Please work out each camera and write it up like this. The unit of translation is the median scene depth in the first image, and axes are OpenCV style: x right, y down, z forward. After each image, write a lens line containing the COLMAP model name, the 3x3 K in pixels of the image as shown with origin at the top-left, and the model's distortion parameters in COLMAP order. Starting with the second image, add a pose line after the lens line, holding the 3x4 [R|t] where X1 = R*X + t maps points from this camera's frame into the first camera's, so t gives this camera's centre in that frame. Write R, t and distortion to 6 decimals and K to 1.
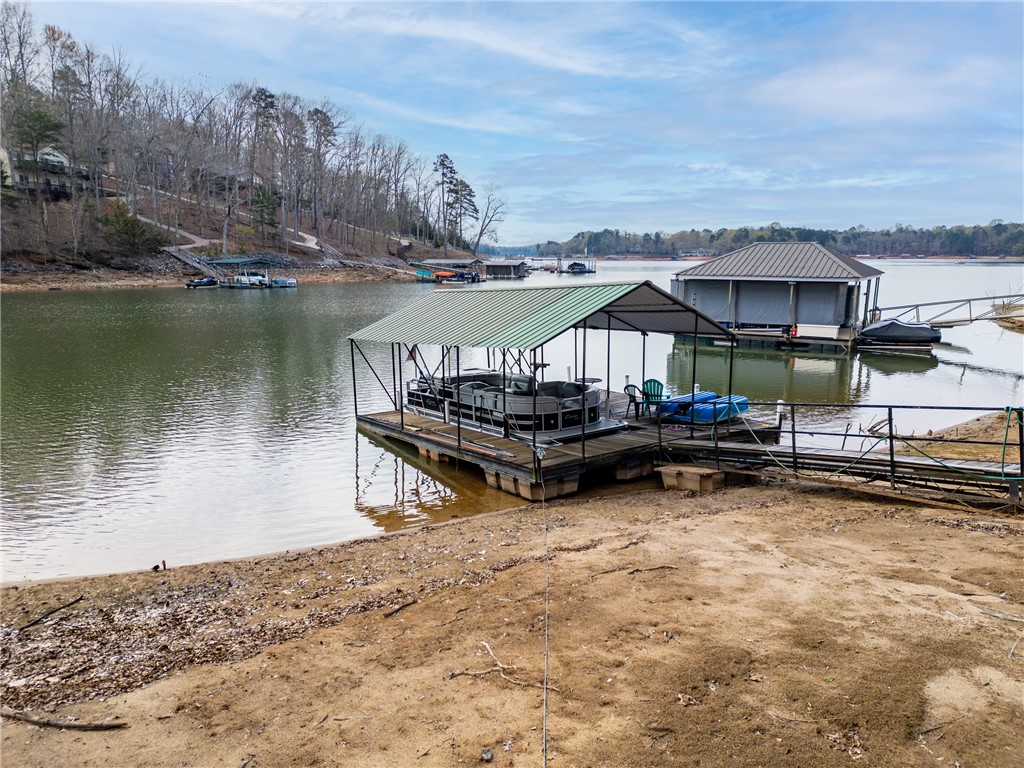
lens RADIAL K [[705.3, 0, 512.0], [0, 705.3, 384.0], [0, 0, 1]] dist [0.059892, -0.039382]
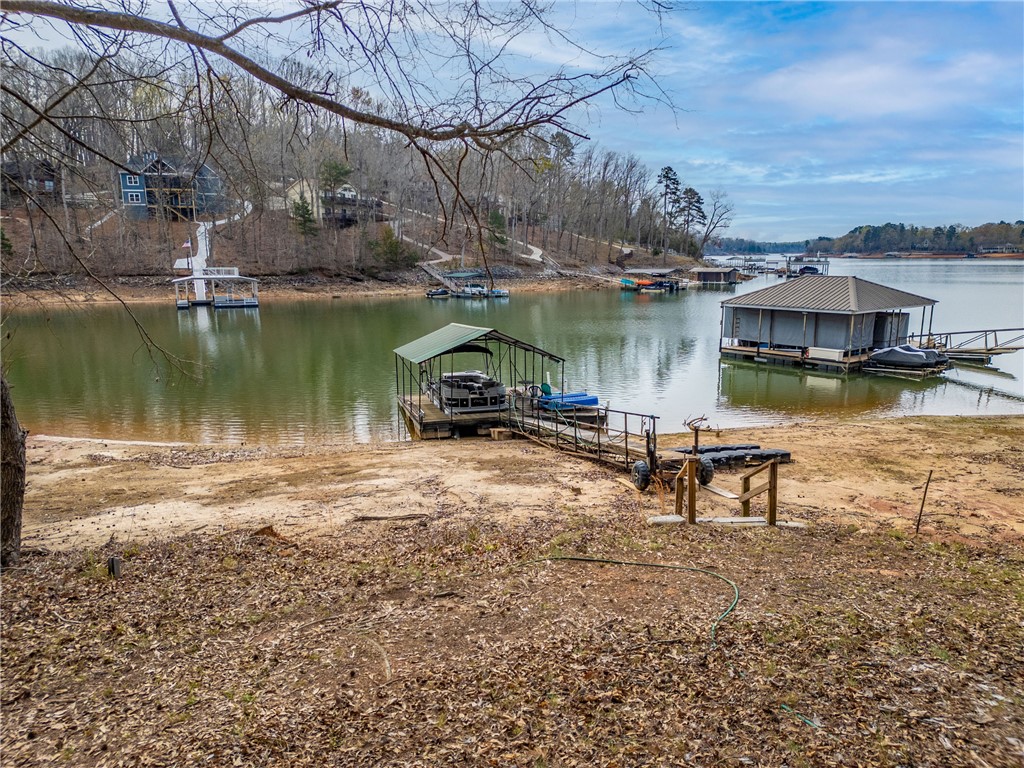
lens RADIAL K [[714.0, 0, 528.7], [0, 714.0, 364.6], [0, 0, 1]] dist [0.176718, -0.350586]
pose [[0.938630, 0.043496, -0.342171, 0.135707], [-0.051717, 0.998550, -0.014936, -0.004372], [0.341025, 0.031715, 0.939519, -0.111759]]
